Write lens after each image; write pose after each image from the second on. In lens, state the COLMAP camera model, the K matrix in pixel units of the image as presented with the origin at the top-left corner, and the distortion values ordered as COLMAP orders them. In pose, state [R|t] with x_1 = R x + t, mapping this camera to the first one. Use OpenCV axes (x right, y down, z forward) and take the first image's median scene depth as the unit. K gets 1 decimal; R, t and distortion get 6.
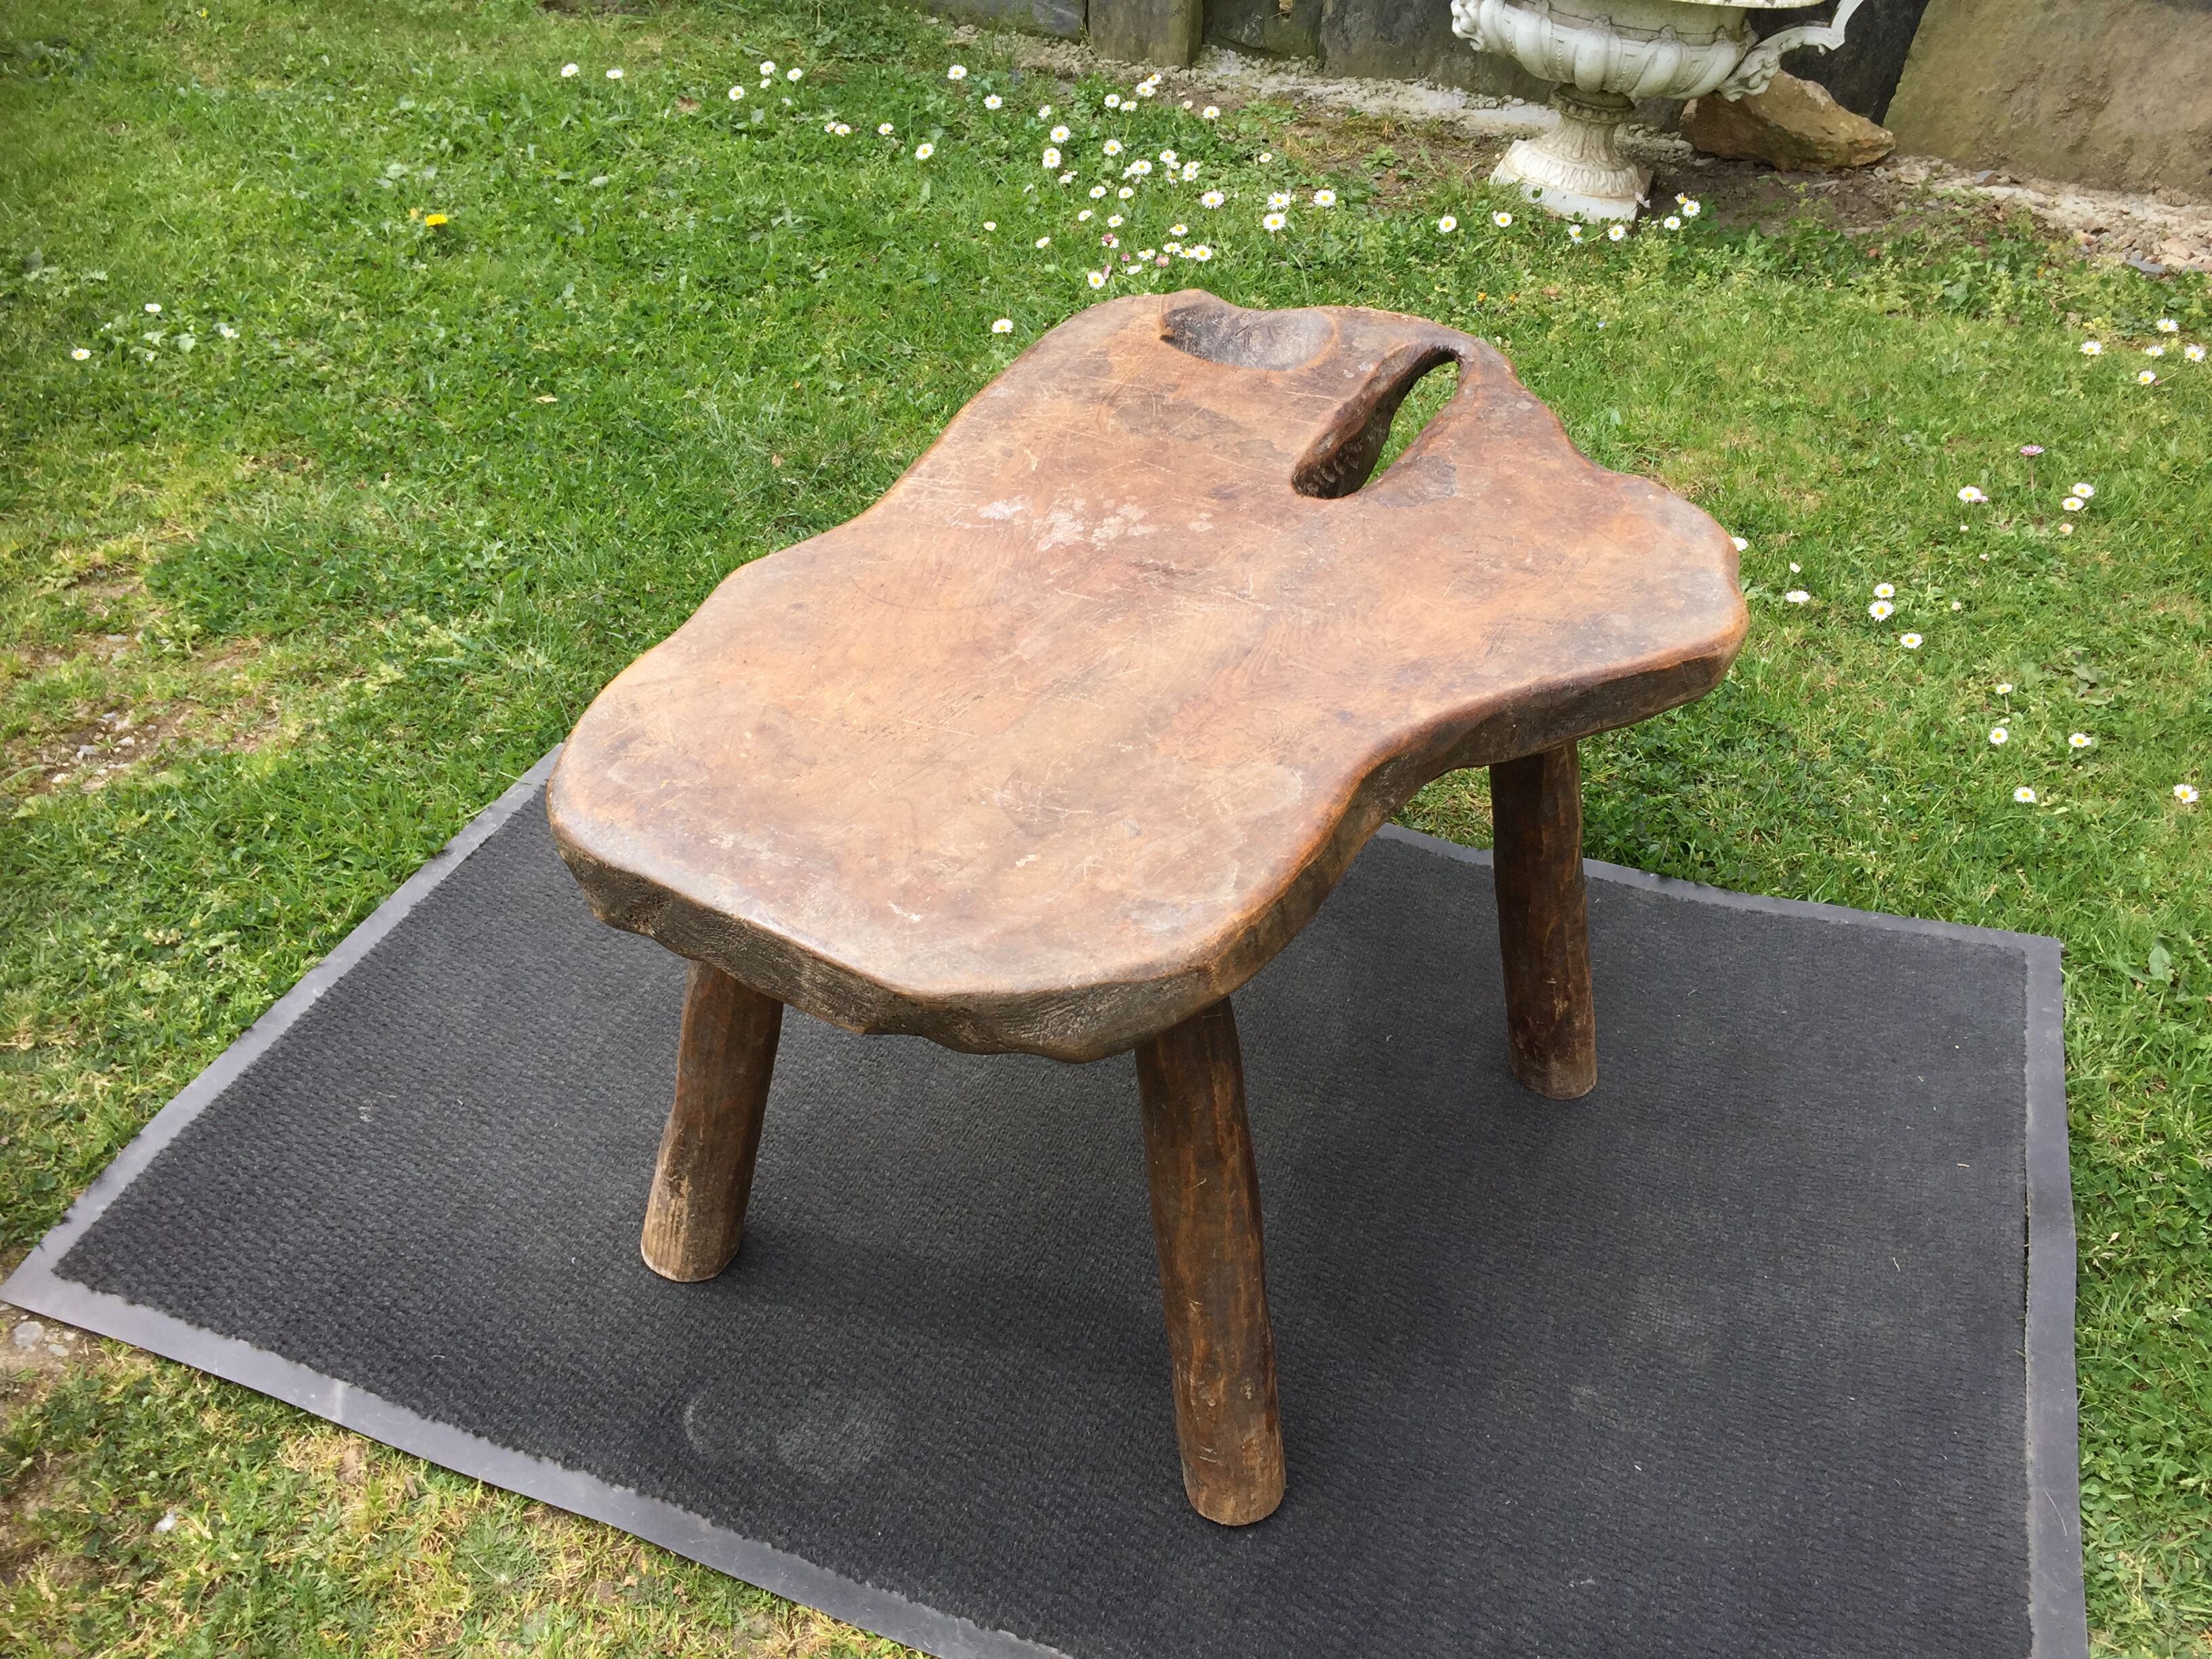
lens RADIAL K [[1884.0, 0, 1111.4], [0, 1884.0, 844.0], [0, 0, 1]] dist [0.084746, -0.113659]
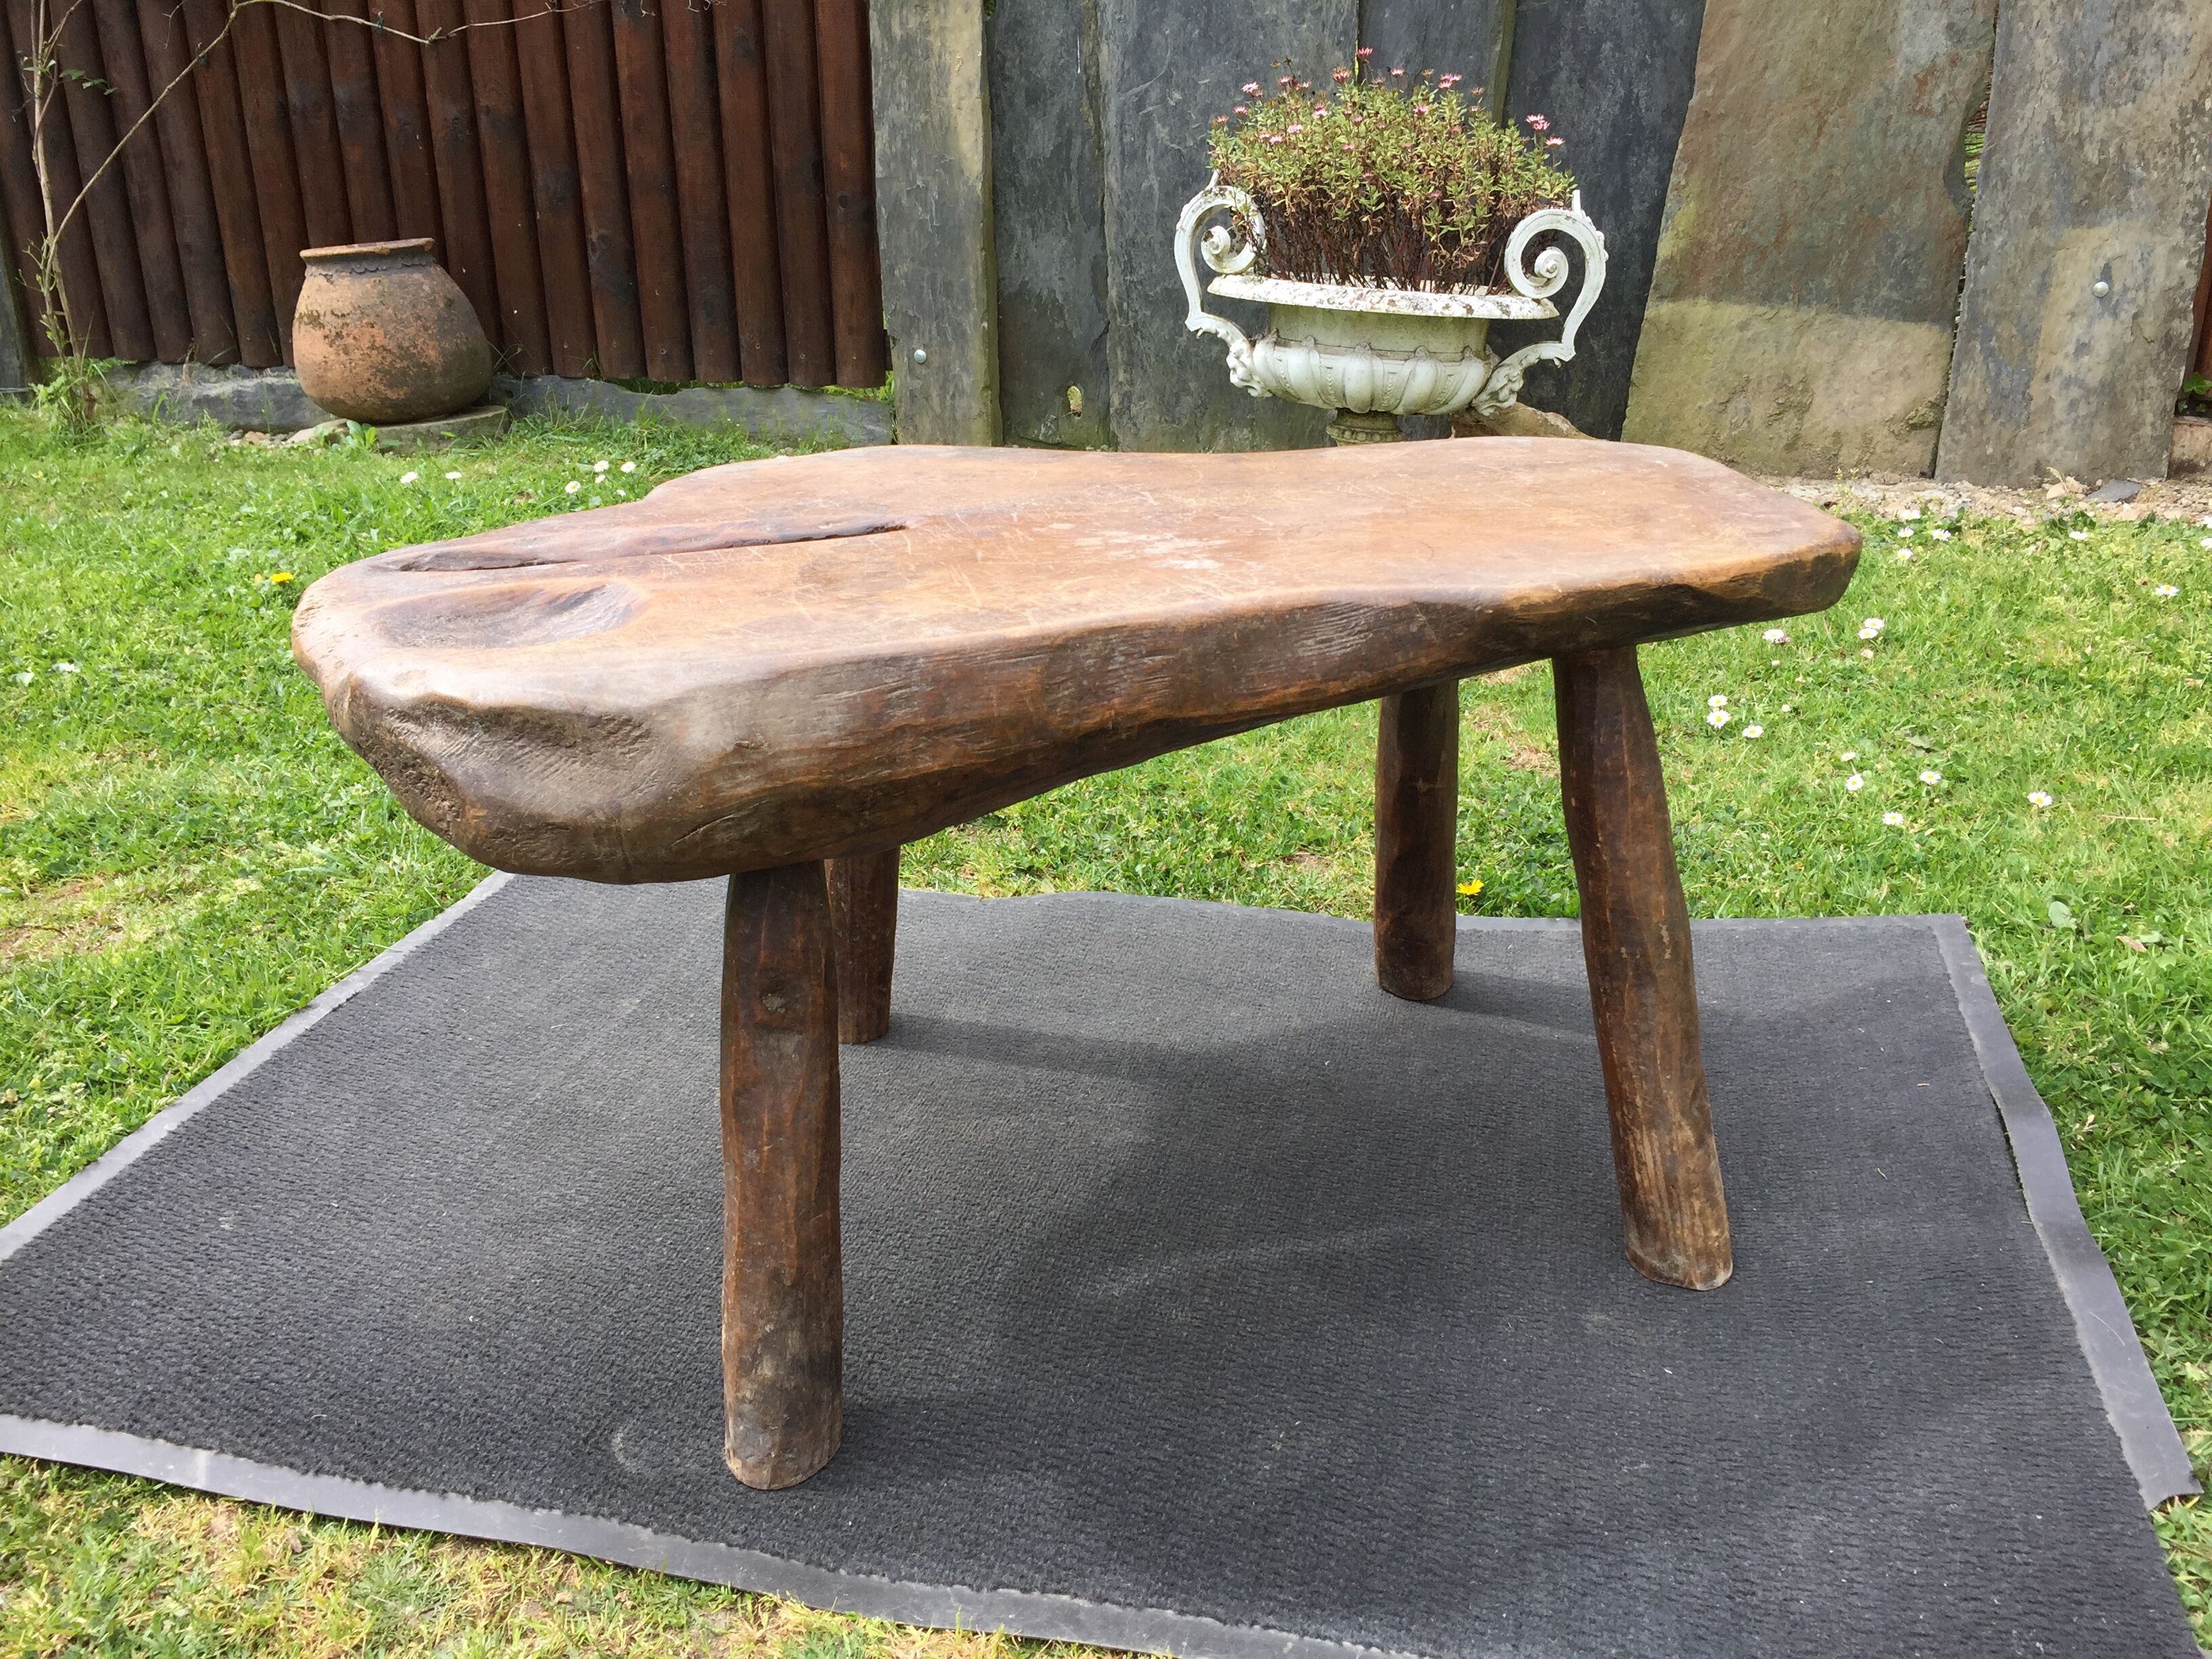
lens RADIAL K [[1884.0, 0, 1108.7], [0, 1884.0, 846.6], [0, 0, 1]] dist [0.084746, -0.113659]
pose [[0.990952, -0.092859, 0.096905, -0.045637], [0.116190, 0.954950, -0.273077, 0.243485], [-0.067181, 0.281866, 0.957099, 0.053845]]
